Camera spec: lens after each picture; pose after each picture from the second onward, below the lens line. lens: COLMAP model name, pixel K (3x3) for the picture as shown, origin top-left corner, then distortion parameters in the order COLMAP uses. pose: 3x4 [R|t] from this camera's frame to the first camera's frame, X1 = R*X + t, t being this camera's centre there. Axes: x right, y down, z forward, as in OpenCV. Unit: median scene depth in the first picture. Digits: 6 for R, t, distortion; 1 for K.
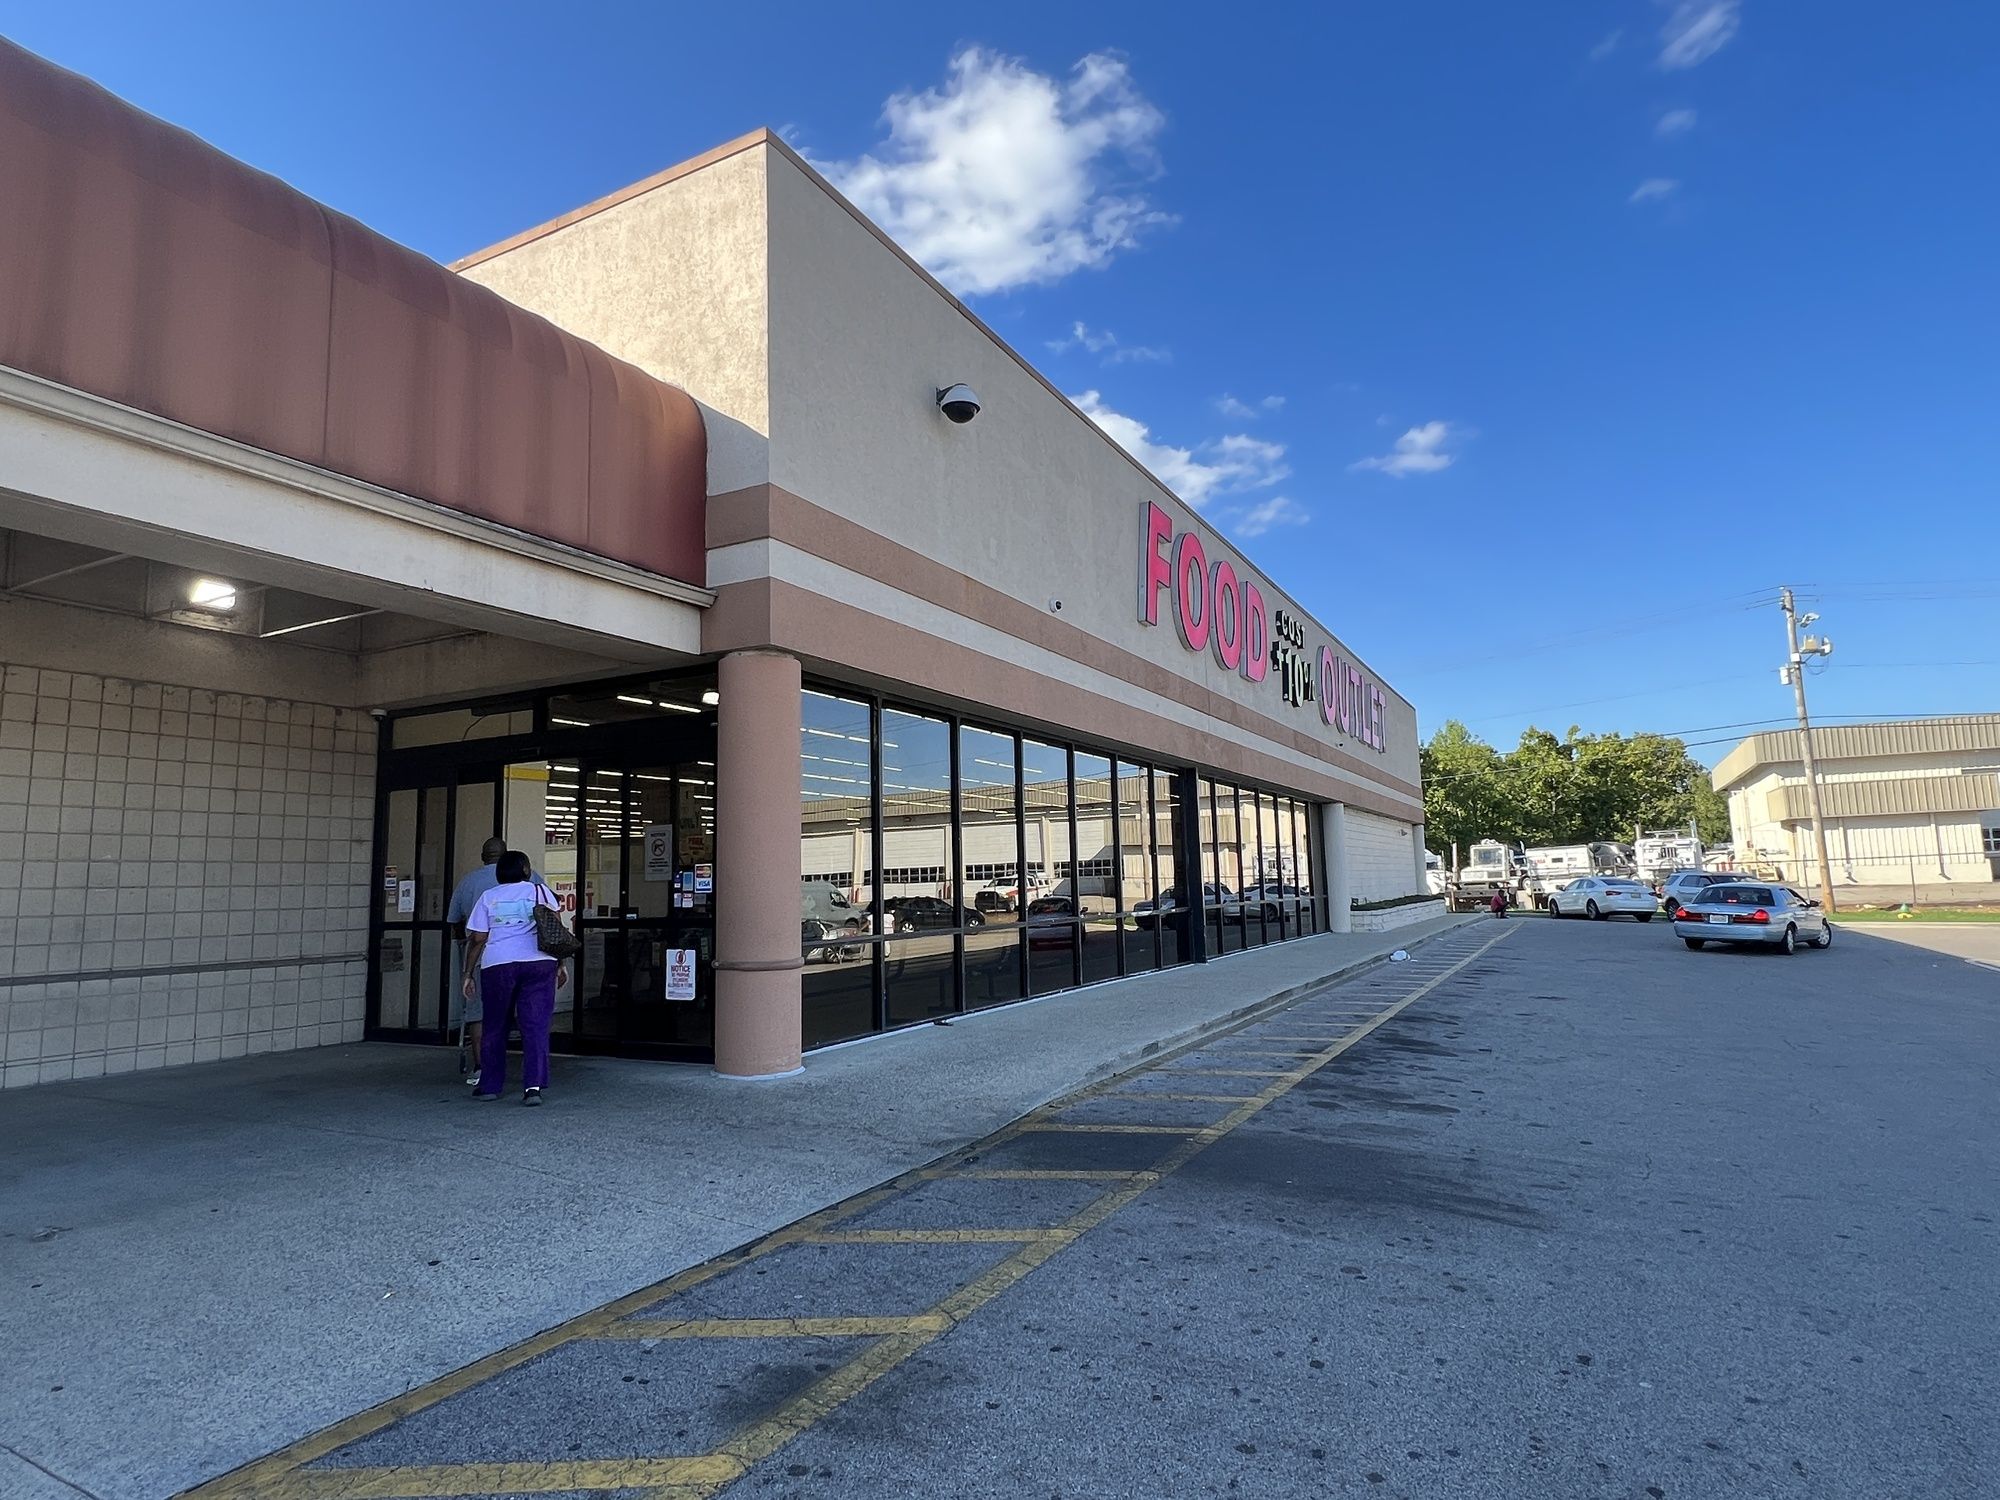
lens RADIAL K [[1102.5, 0, 996.1], [0, 1102.5, 747.6], [0, 0, 1]] dist [0.004093, 0.000341]
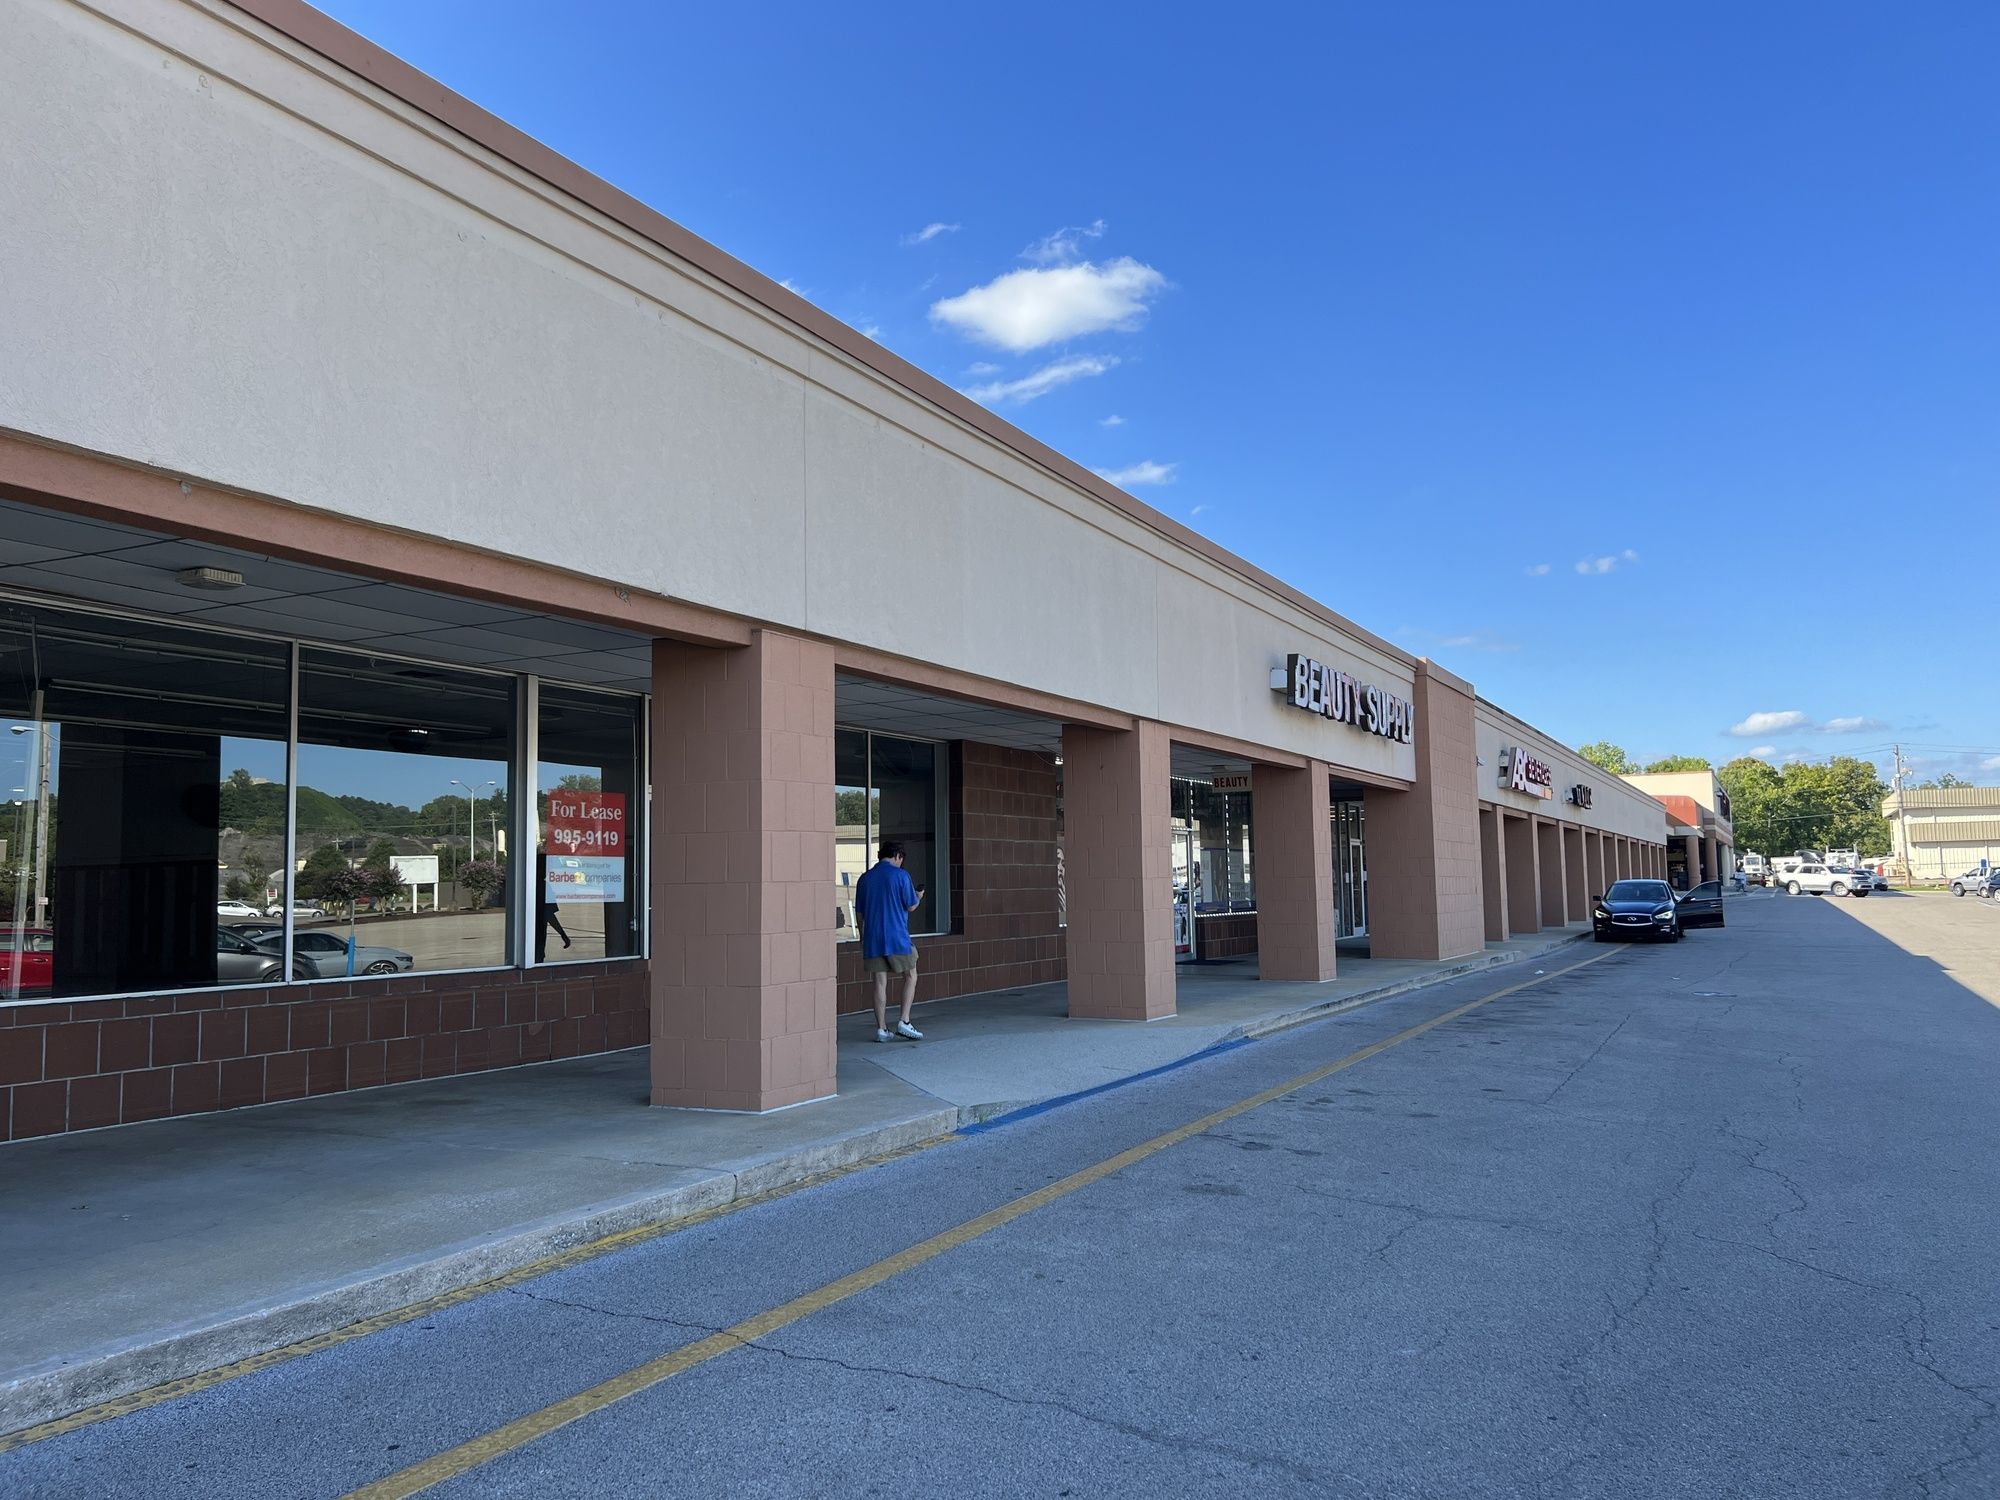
lens RADIAL K [[1507.0, 0, 1001.8], [0, 1507.0, 750.0], [0, 0, 1]] dist [0.038509, -0.001402]
pose [[0.999698, 0.013102, 0.020786, -0.507422], [-0.013836, 0.999272, 0.035560, -0.094656], [-0.020305, -0.035836, 0.999151, -0.898444]]
